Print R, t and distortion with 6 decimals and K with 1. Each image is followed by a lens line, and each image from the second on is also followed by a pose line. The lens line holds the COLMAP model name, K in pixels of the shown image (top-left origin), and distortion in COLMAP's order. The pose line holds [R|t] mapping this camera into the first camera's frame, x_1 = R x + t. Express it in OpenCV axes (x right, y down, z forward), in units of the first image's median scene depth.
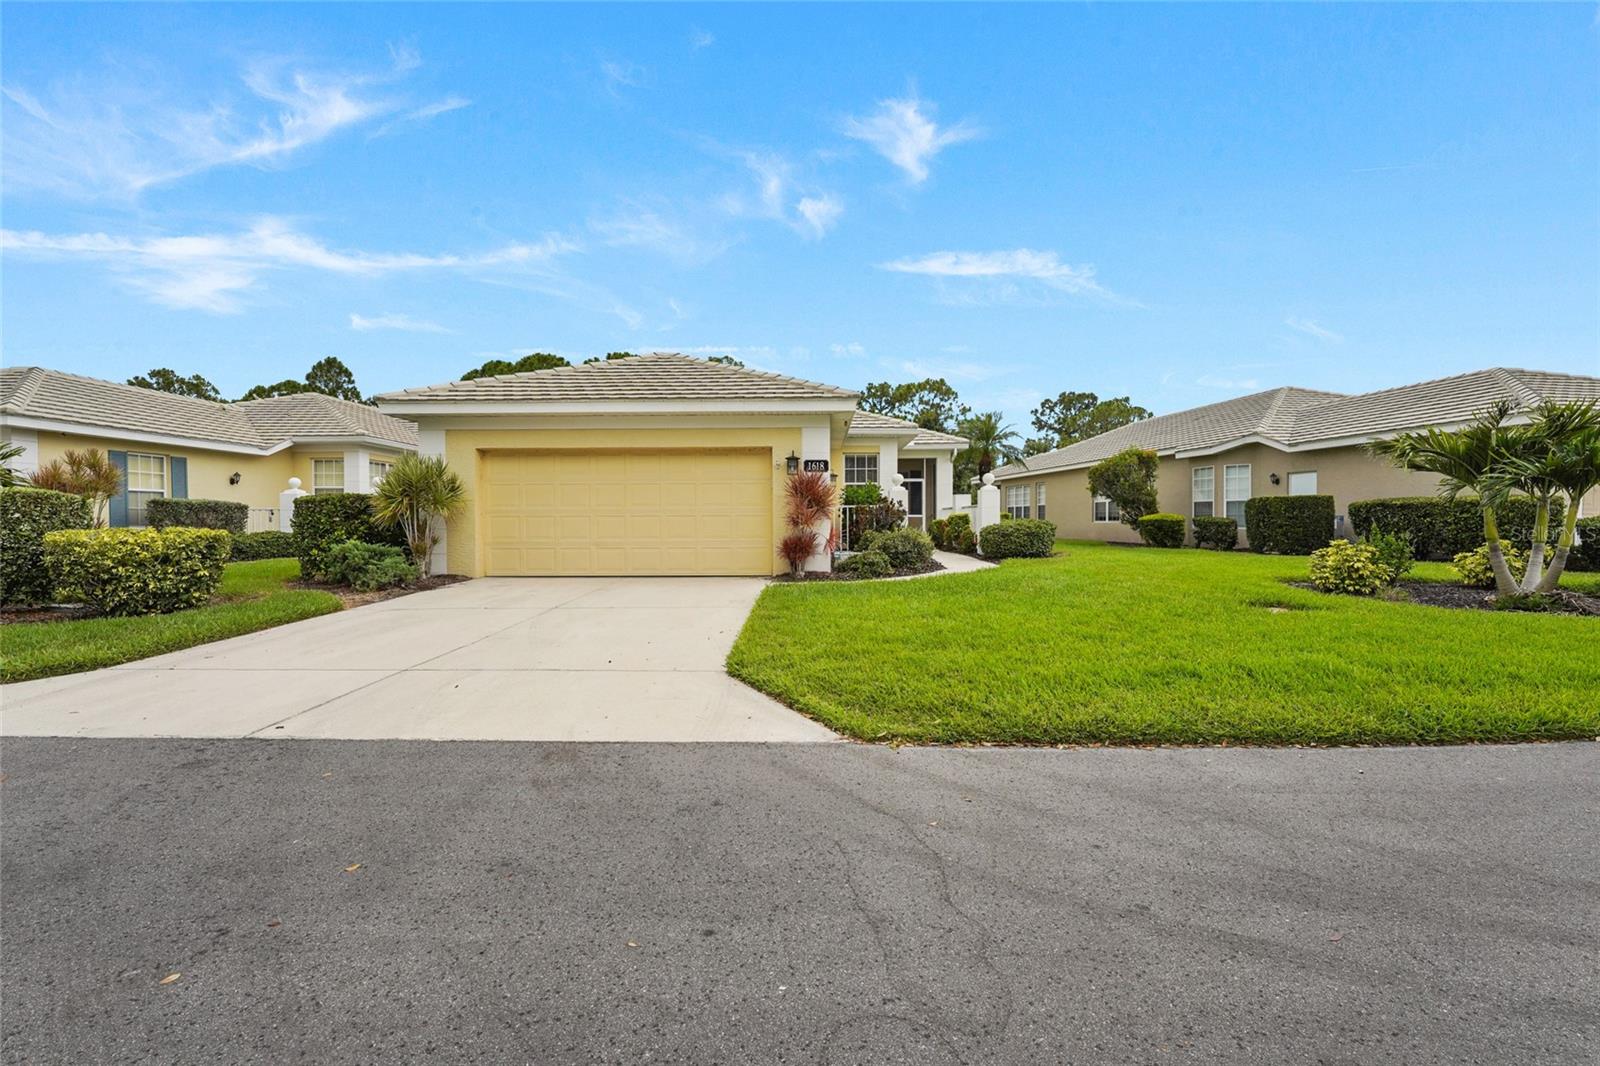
lens RADIAL K [[691.3, 0, 803.9], [0, 691.3, 528.8], [0, 0, 1]] dist [-0.000024, 0.000482]
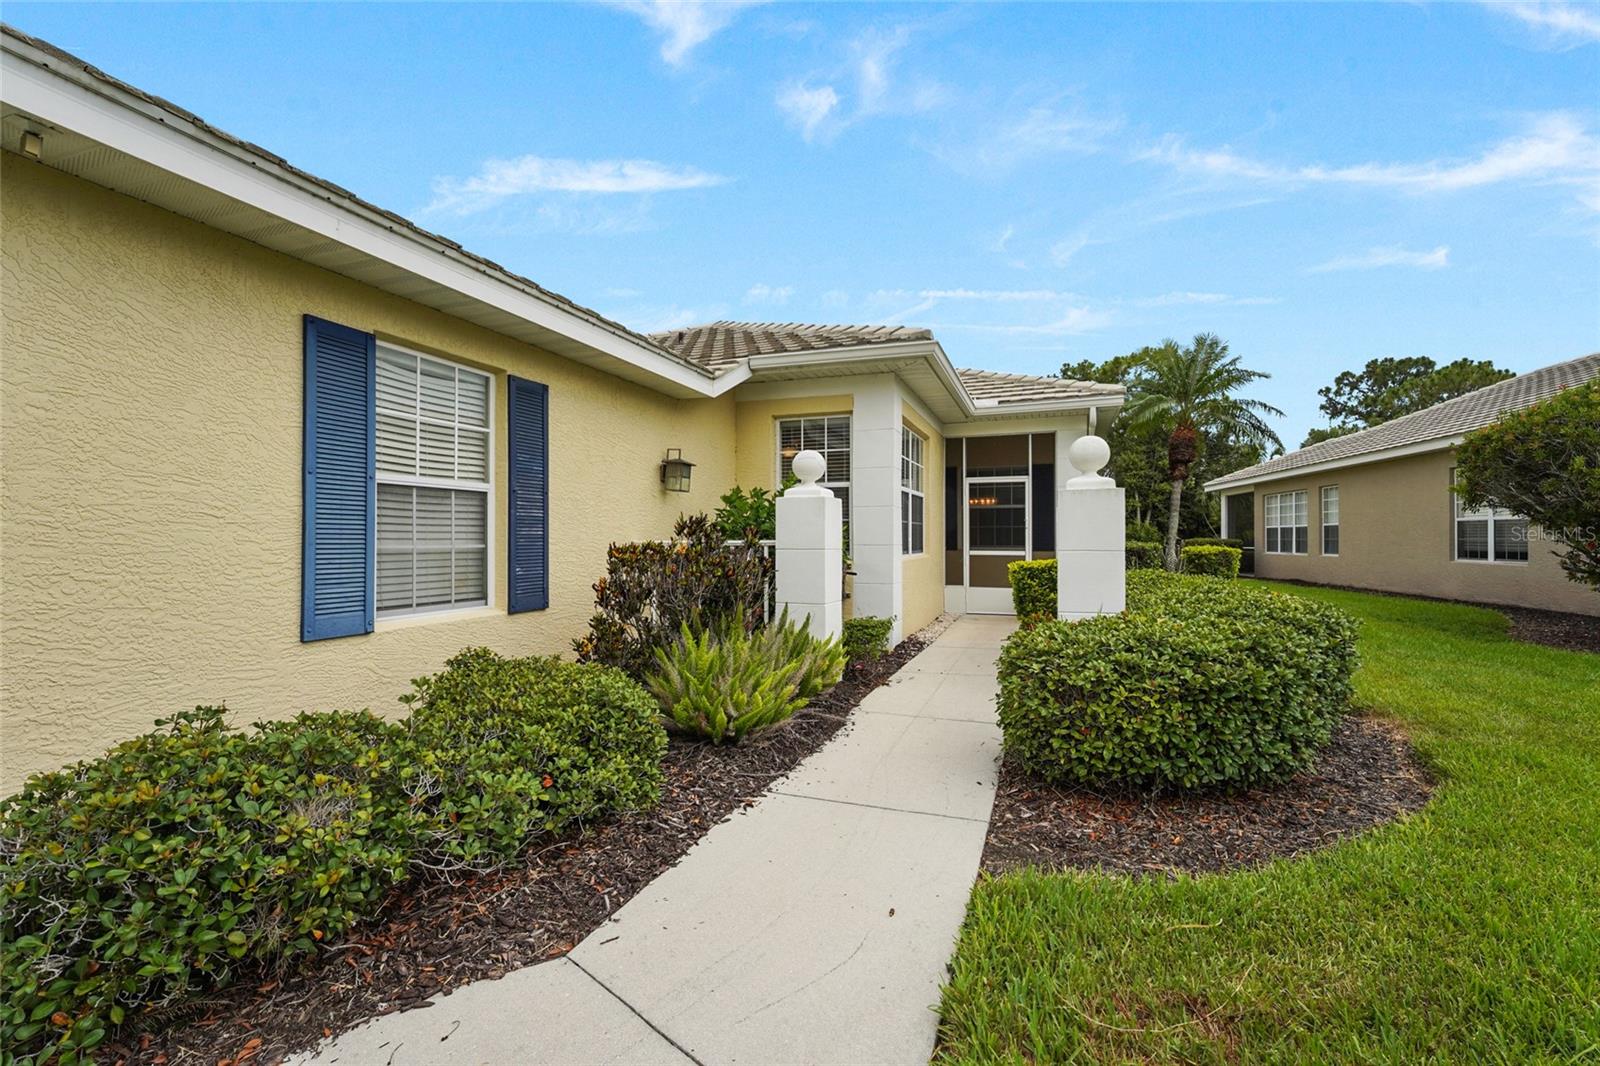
lens RADIAL K [[691.3, 0, 803.9], [0, 691.3, 528.8], [0, 0, 1]] dist [-0.000024, 0.000482]
pose [[0.945737, -0.002446, -0.324925, 0.220230], [-0.005707, 0.999692, -0.024137, -0.028076], [0.324884, 0.024682, 0.945432, 0.597692]]
